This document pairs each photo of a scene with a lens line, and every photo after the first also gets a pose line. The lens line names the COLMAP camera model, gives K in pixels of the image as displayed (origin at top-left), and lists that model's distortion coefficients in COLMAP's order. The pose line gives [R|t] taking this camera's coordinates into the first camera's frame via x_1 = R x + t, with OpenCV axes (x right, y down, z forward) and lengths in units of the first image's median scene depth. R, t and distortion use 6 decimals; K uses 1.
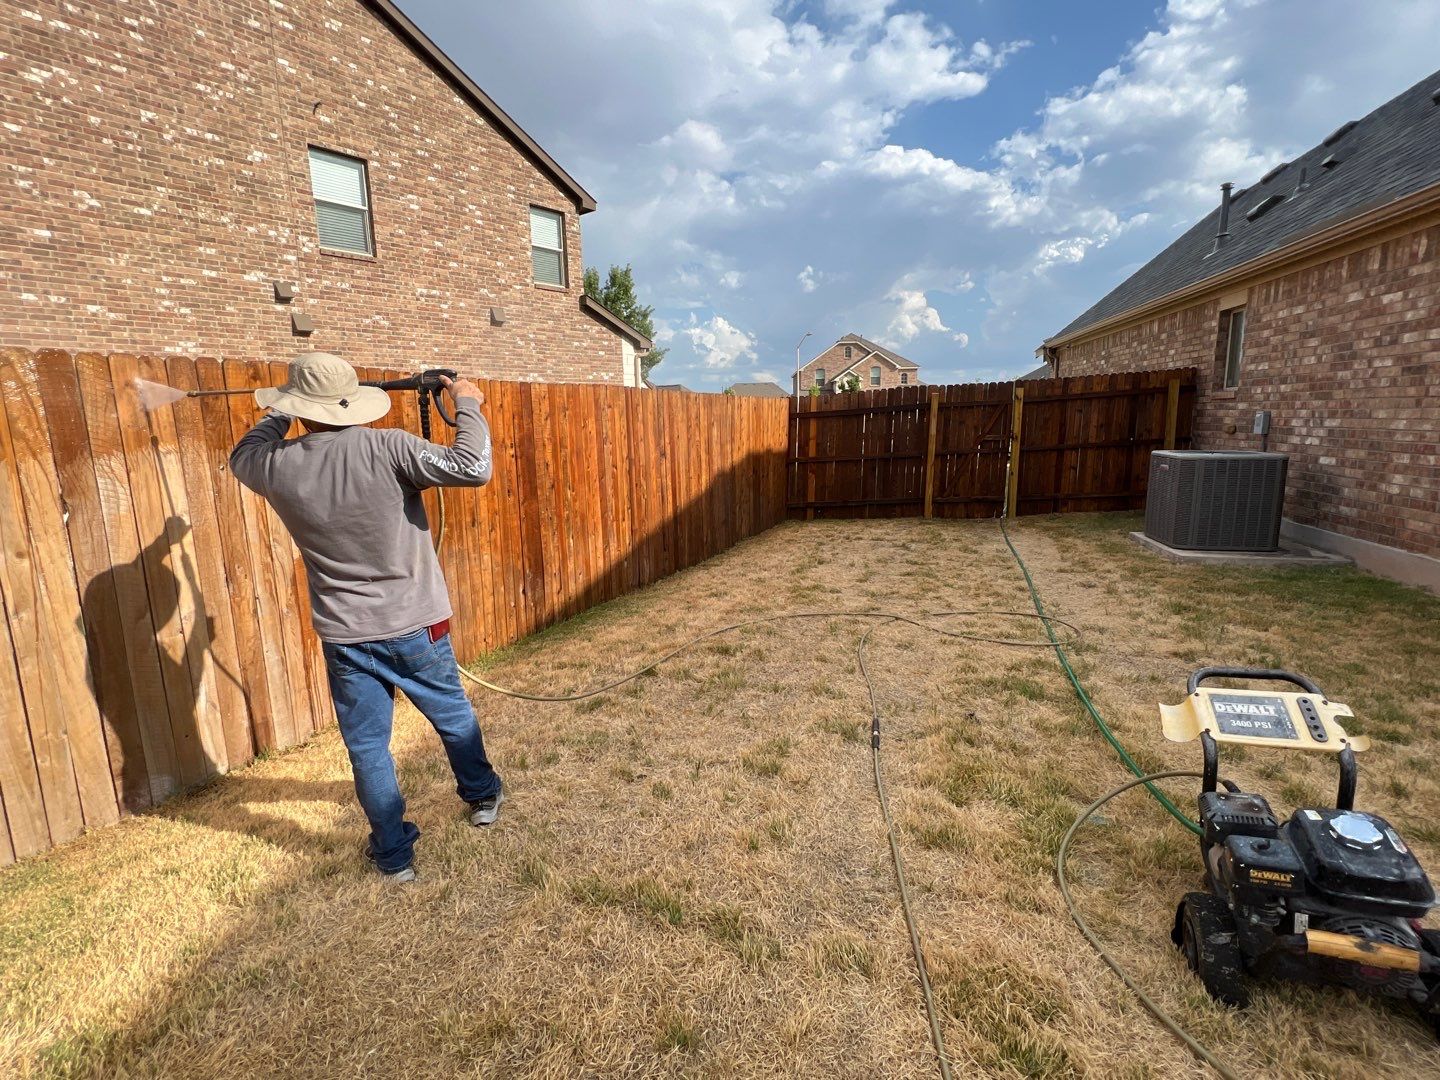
lens RADIAL K [[678.9, 0, 716.2], [0, 678.9, 532.8], [0, 0, 1]] dist [-0.001431, 0.001286]
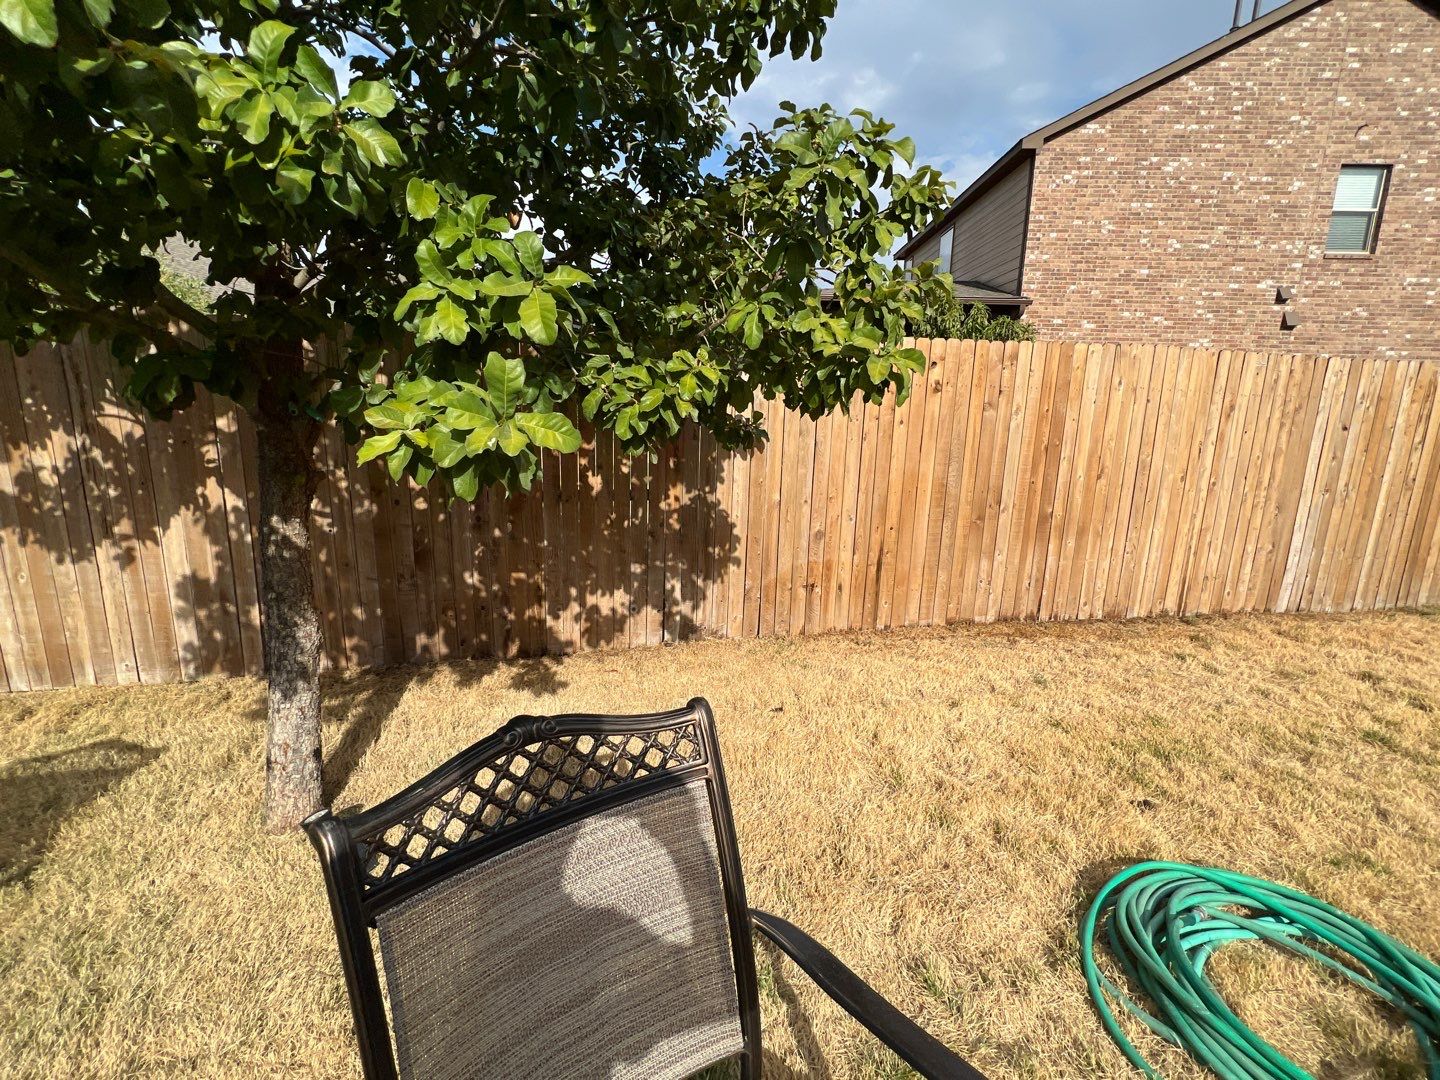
lens RADIAL K [[678.9, 0, 716.2], [0, 678.9, 532.8], [0, 0, 1]] dist [-0.001431, 0.001286]
pose [[0.585110, 0.199830, -0.785948, -0.193366], [-0.172014, 0.977694, 0.120523, 0.101149], [0.792501, 0.064675, 0.606432, -0.560049]]
